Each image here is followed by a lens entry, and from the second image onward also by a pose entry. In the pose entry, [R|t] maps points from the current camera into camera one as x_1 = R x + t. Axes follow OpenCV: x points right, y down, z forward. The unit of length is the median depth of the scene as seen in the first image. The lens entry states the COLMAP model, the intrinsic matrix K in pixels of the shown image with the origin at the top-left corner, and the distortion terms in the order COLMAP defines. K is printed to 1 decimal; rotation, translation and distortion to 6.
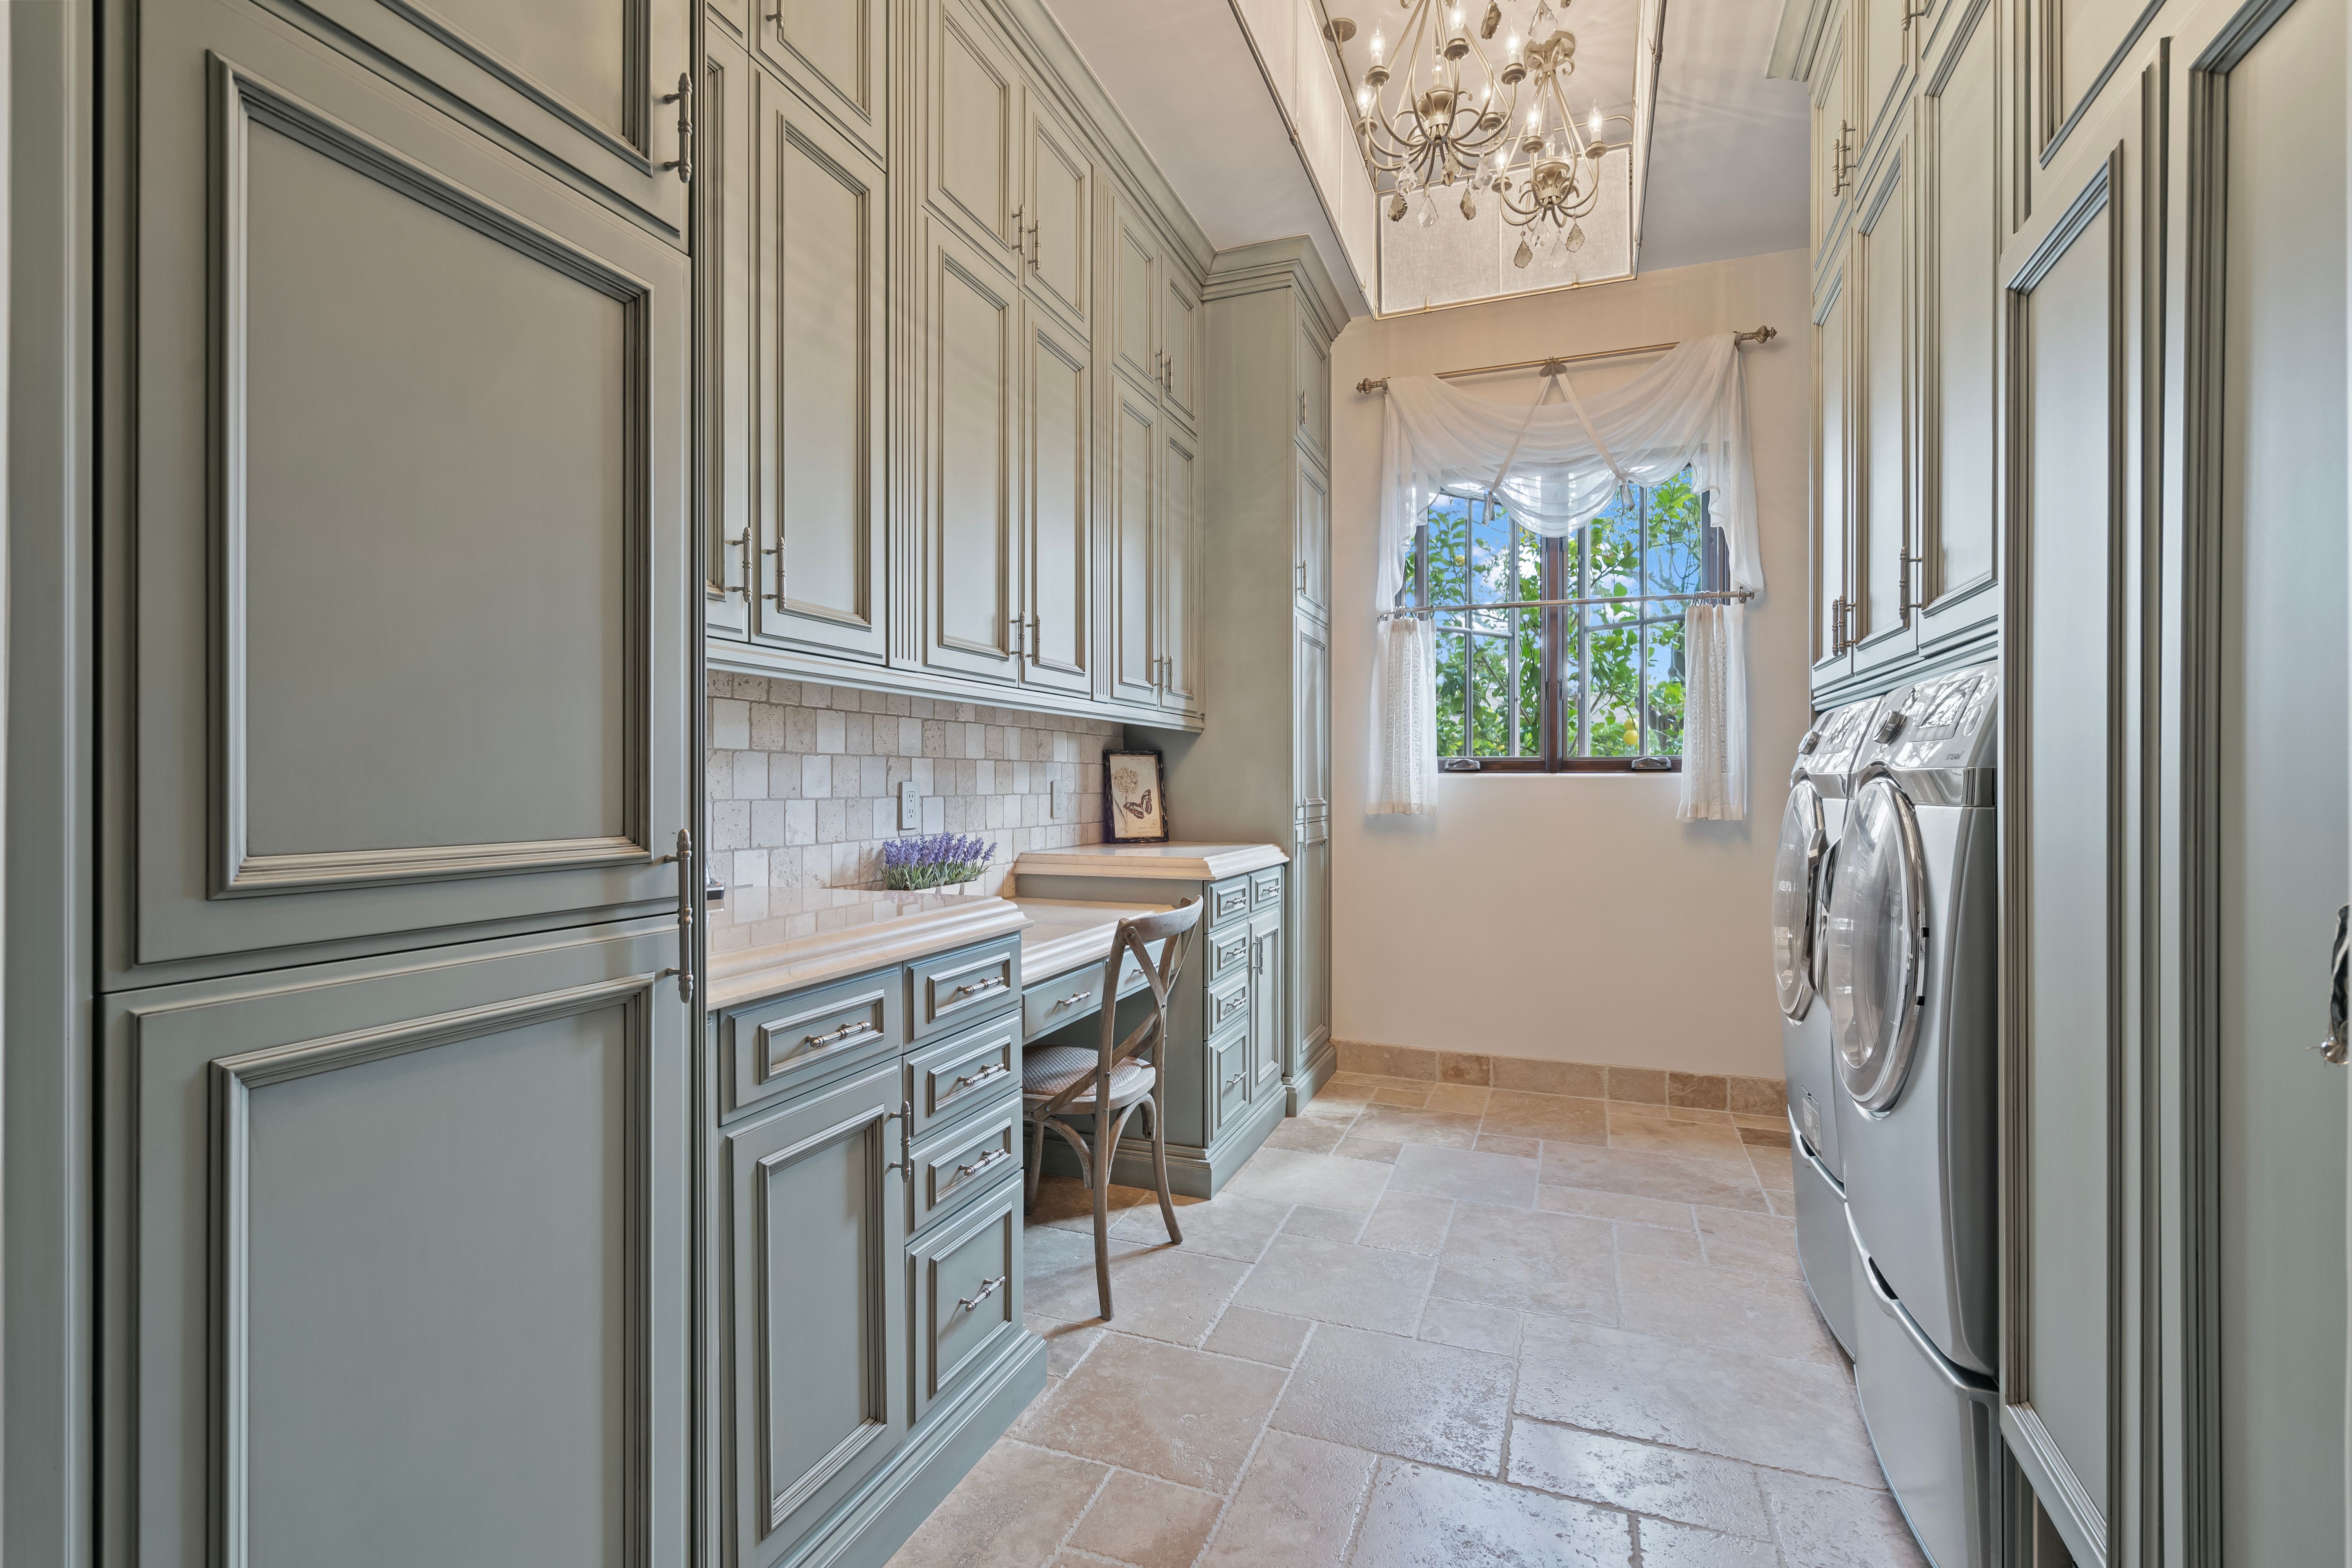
lens RADIAL K [[1071.0, 0, 1172.5], [0, 1071.0, 777.3], [0, 0, 1]] dist [-0.000035, 0.000590]
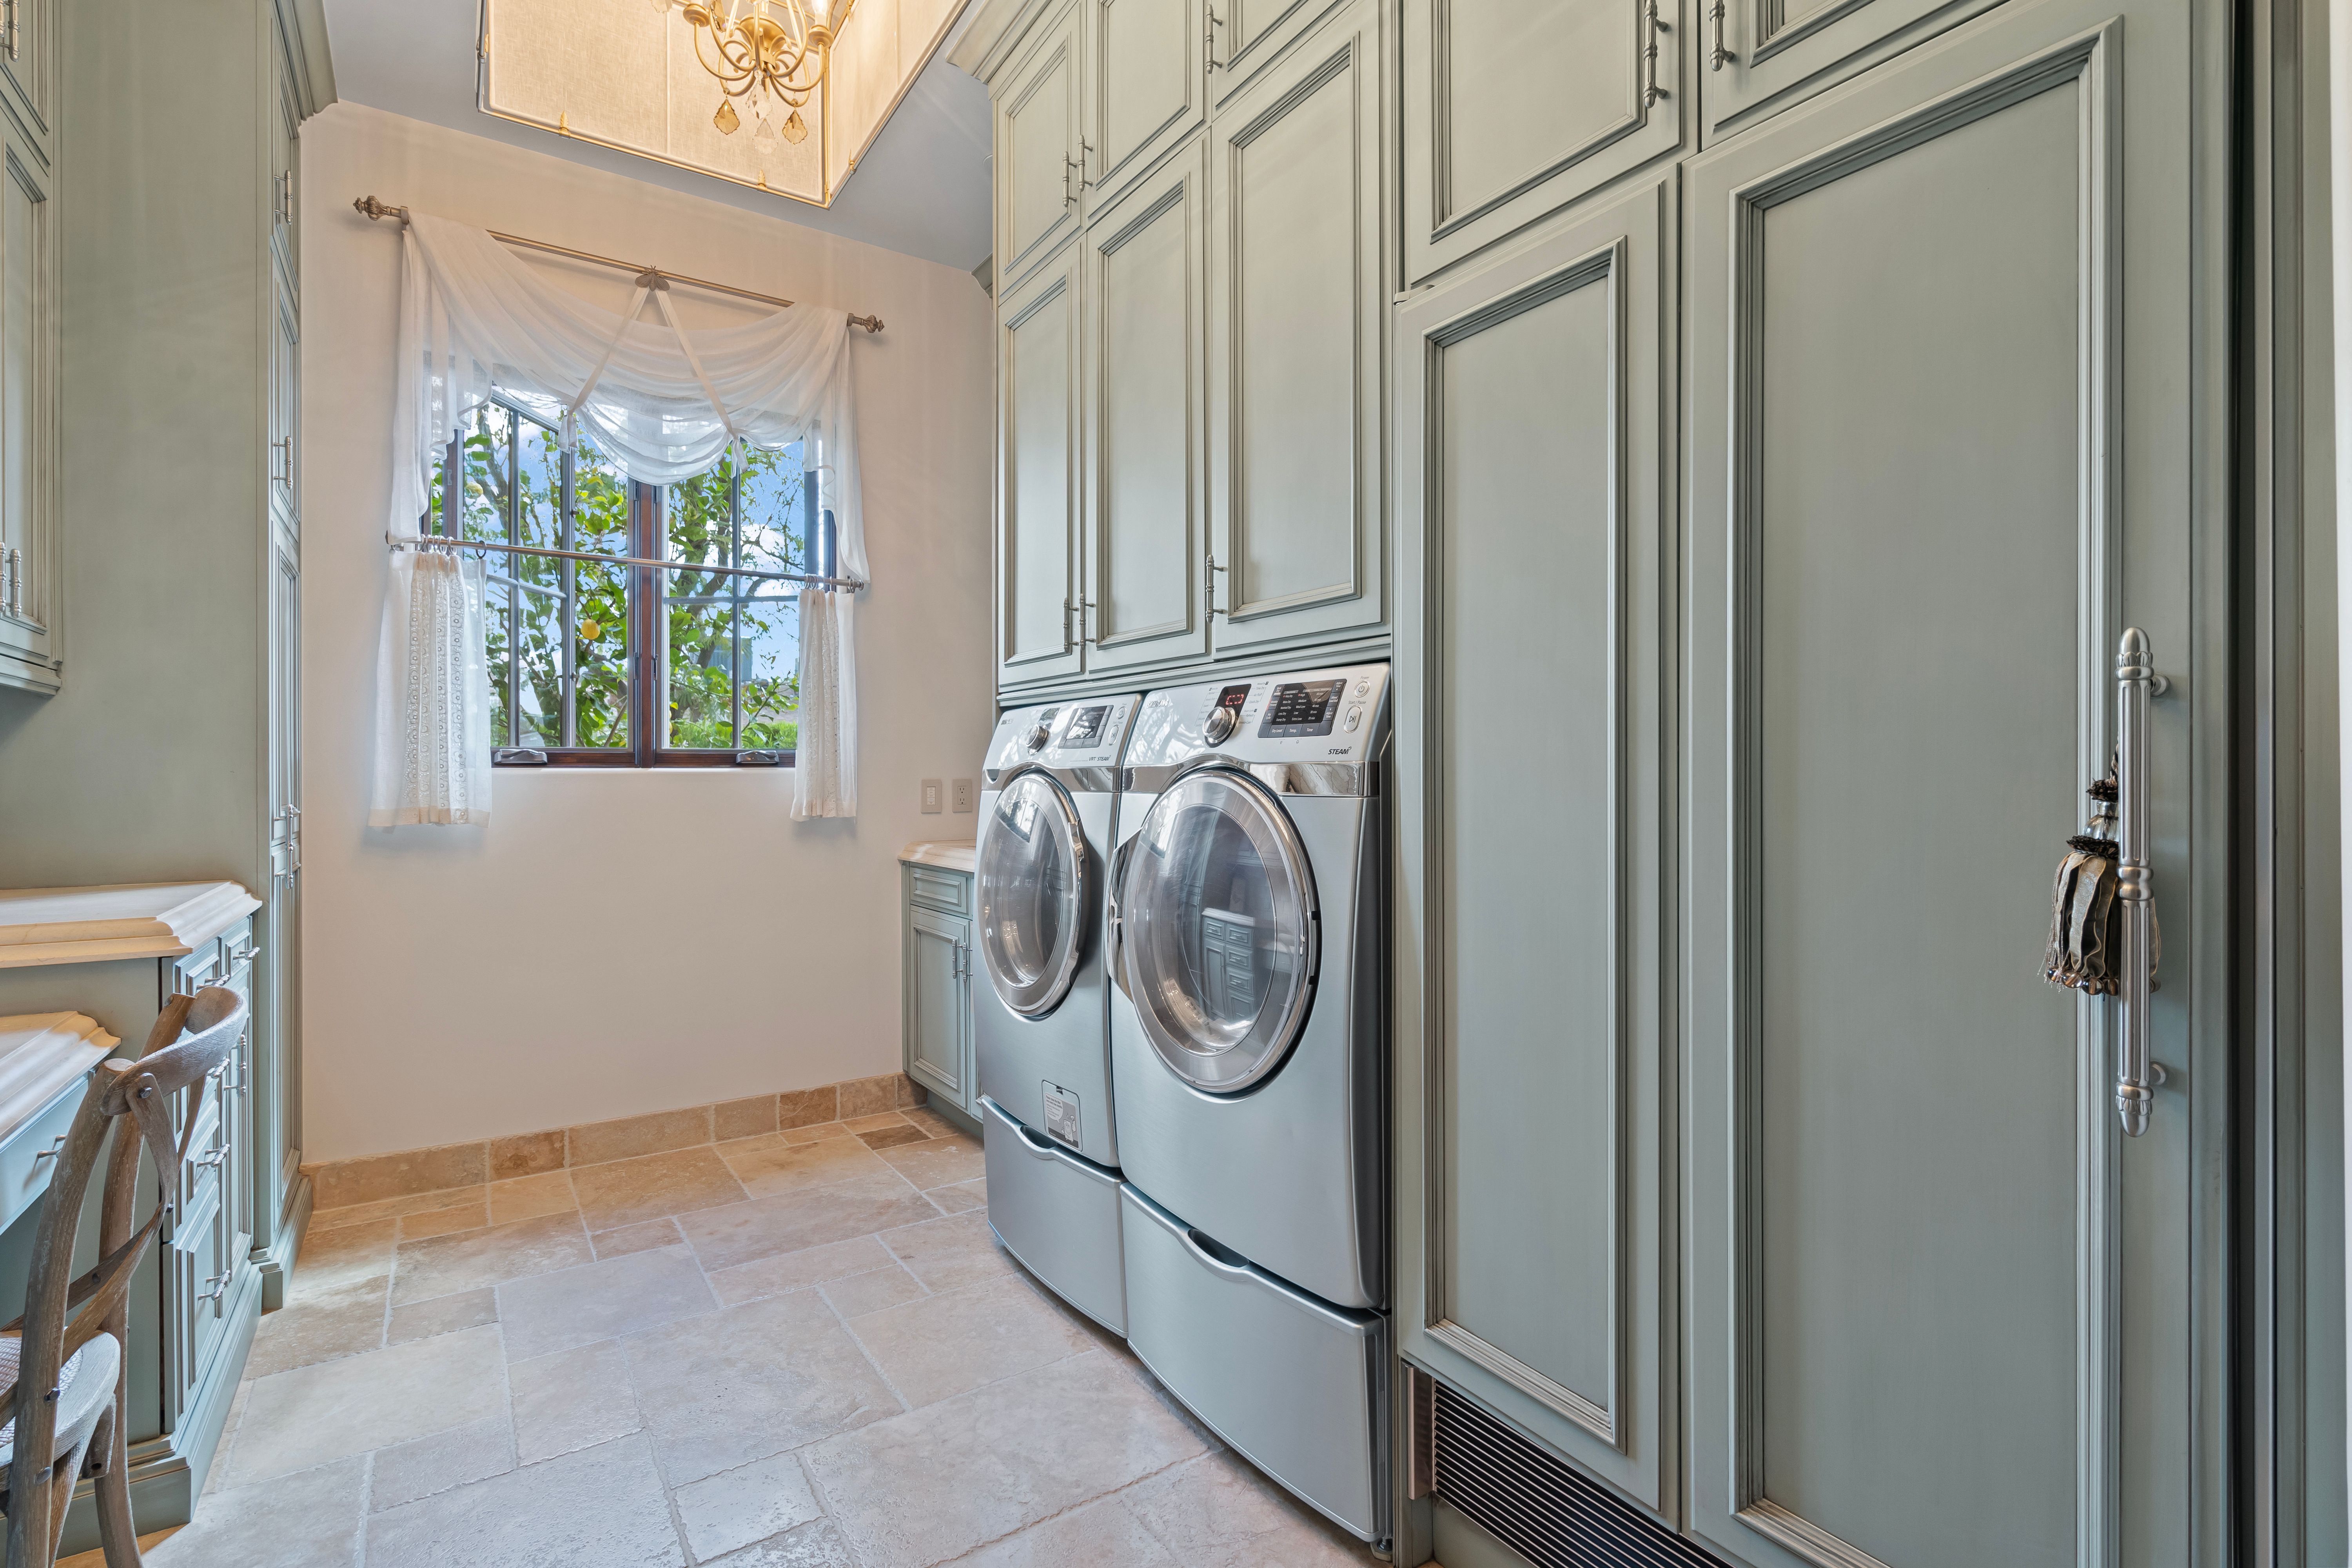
lens RADIAL K [[1085.8, 0, 1176.4], [0, 1085.8, 771.8], [0, 0, 1]] dist [0.000636, -0.000391]
pose [[0.575877, -0.000198, 0.817536, -0.103816], [0.001651, 0.999998, -0.000920, 0.000577], [-0.817535, 0.001879, 0.575877, 0.191457]]
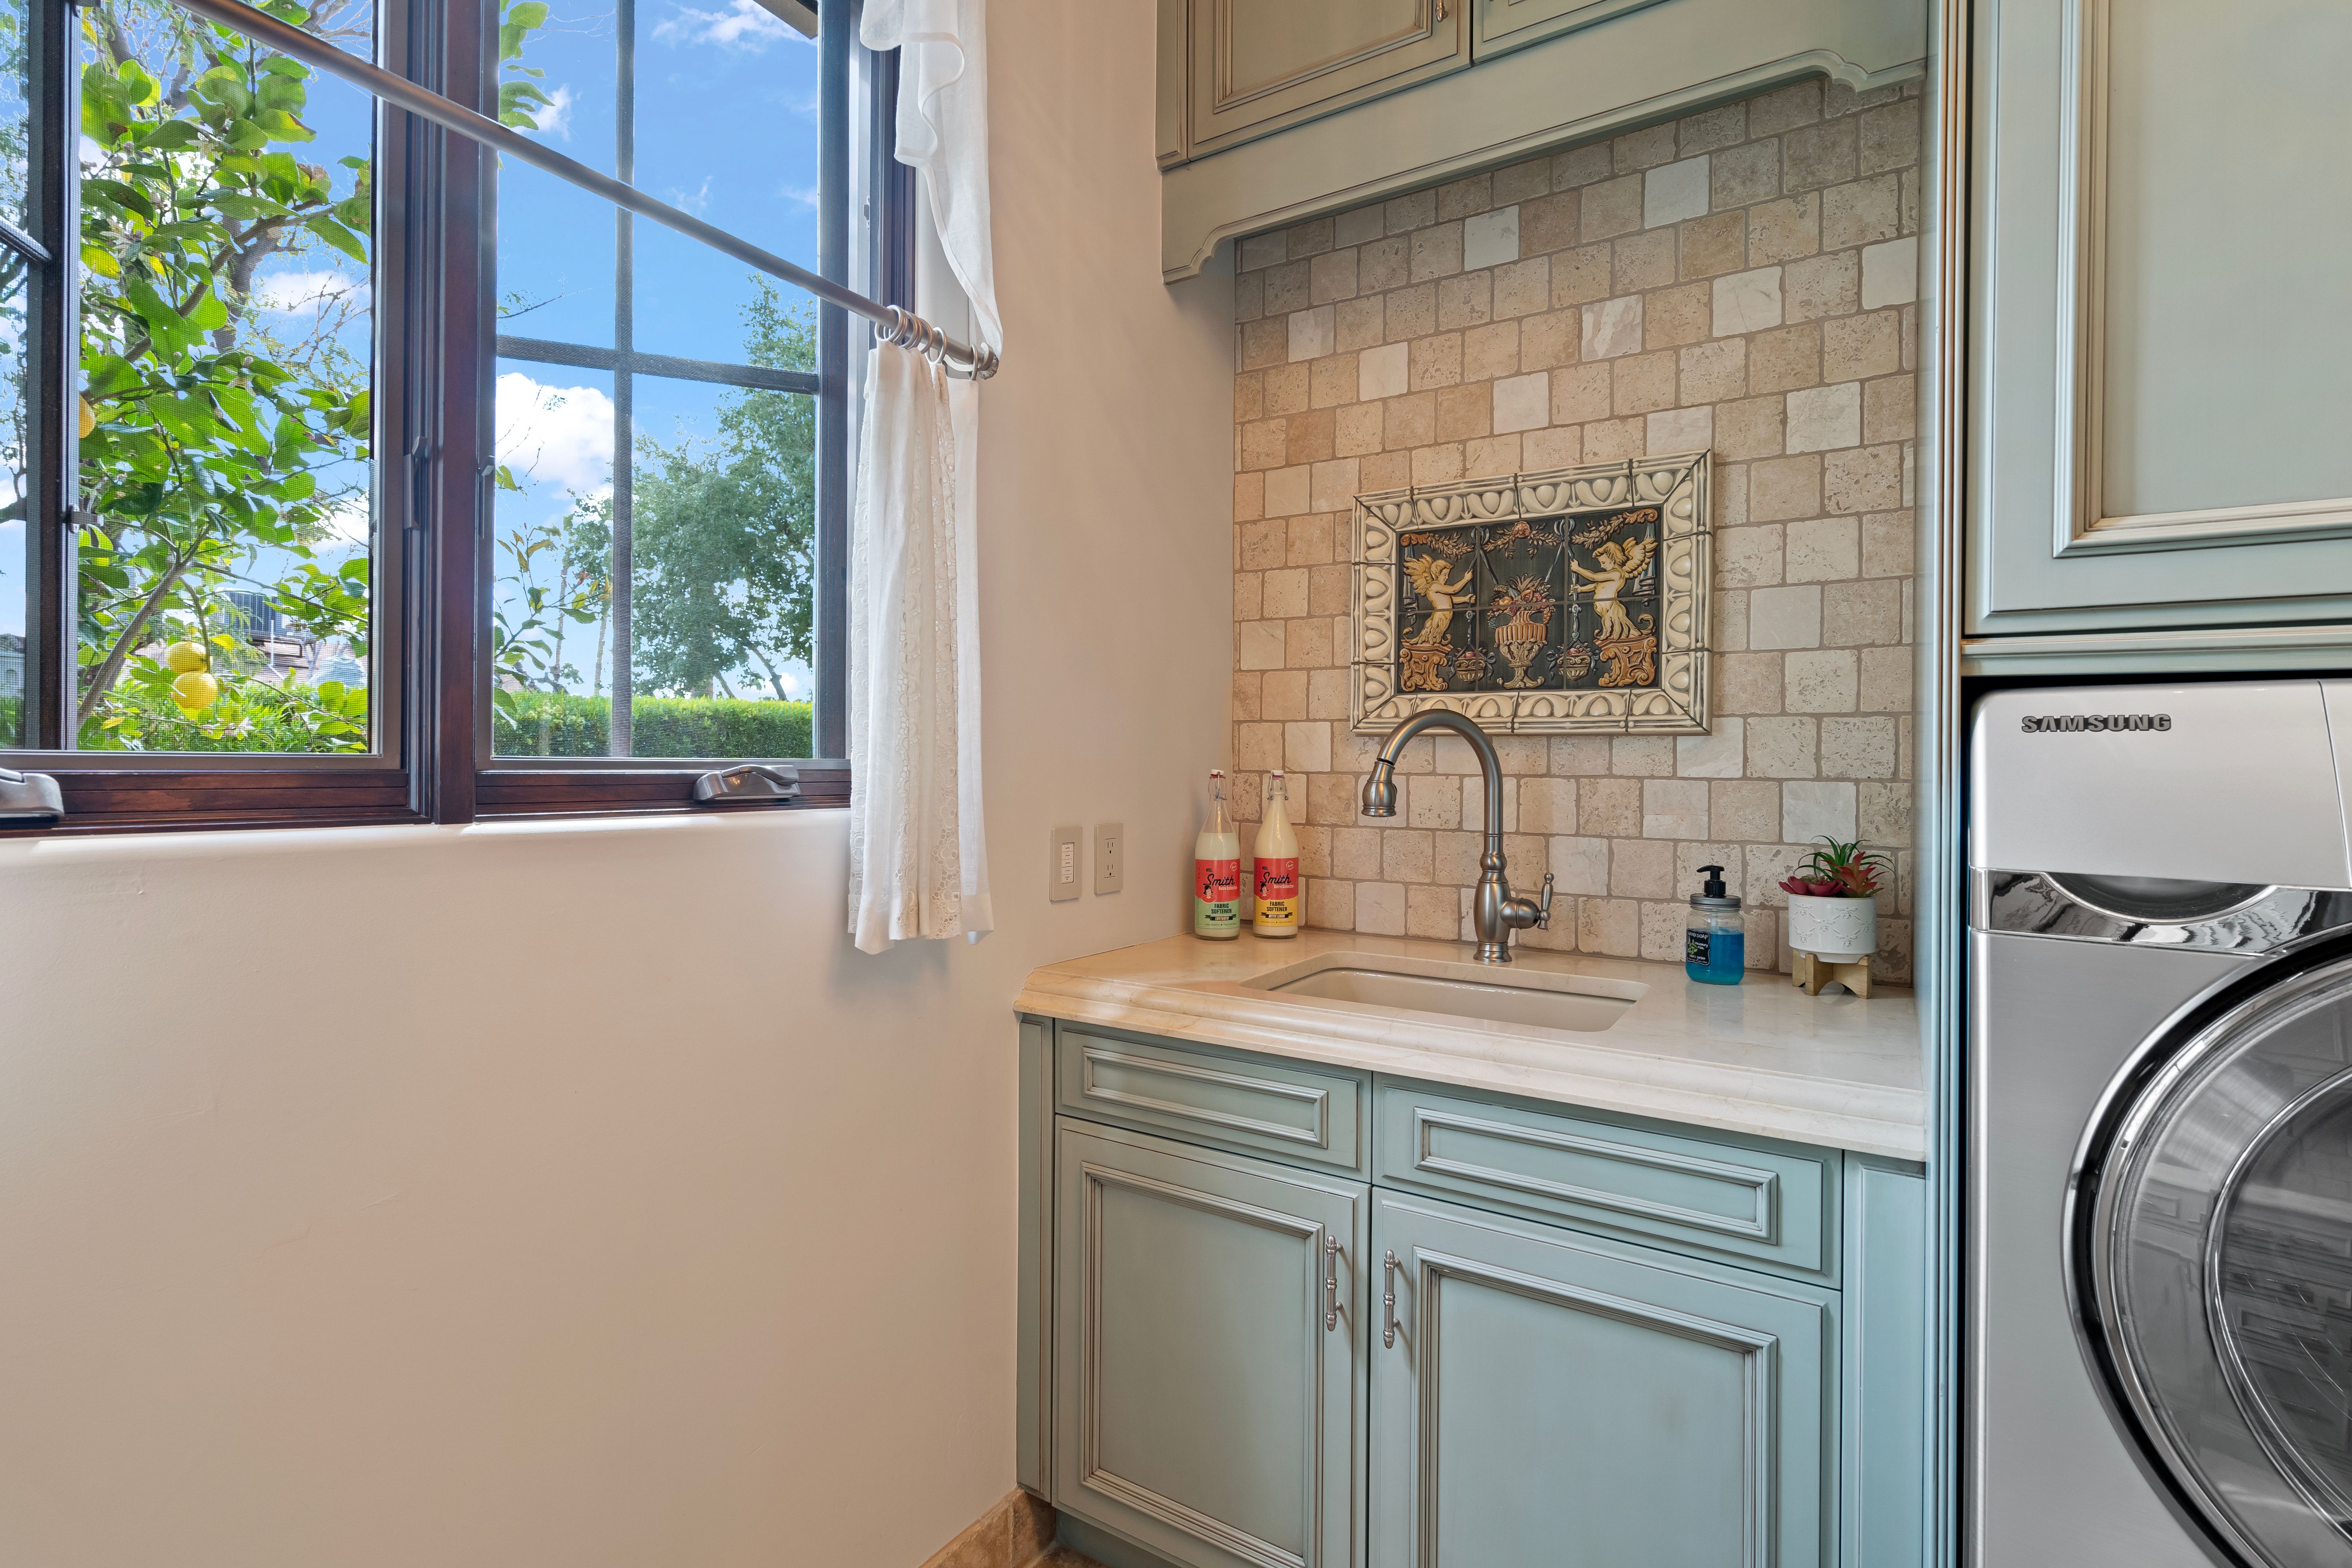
lens RADIAL K [[1091.6, 0, 1177.4], [0, 1091.6, 765.7], [0, 0, 1]] dist [-0.005635, 0.000135]
pose [[0.201201, 0.004283, 0.979541, 0.151160], [-0.011336, 0.999934, -0.002044, -0.020258], [-0.979484, -0.010692, 0.201236, 0.842373]]
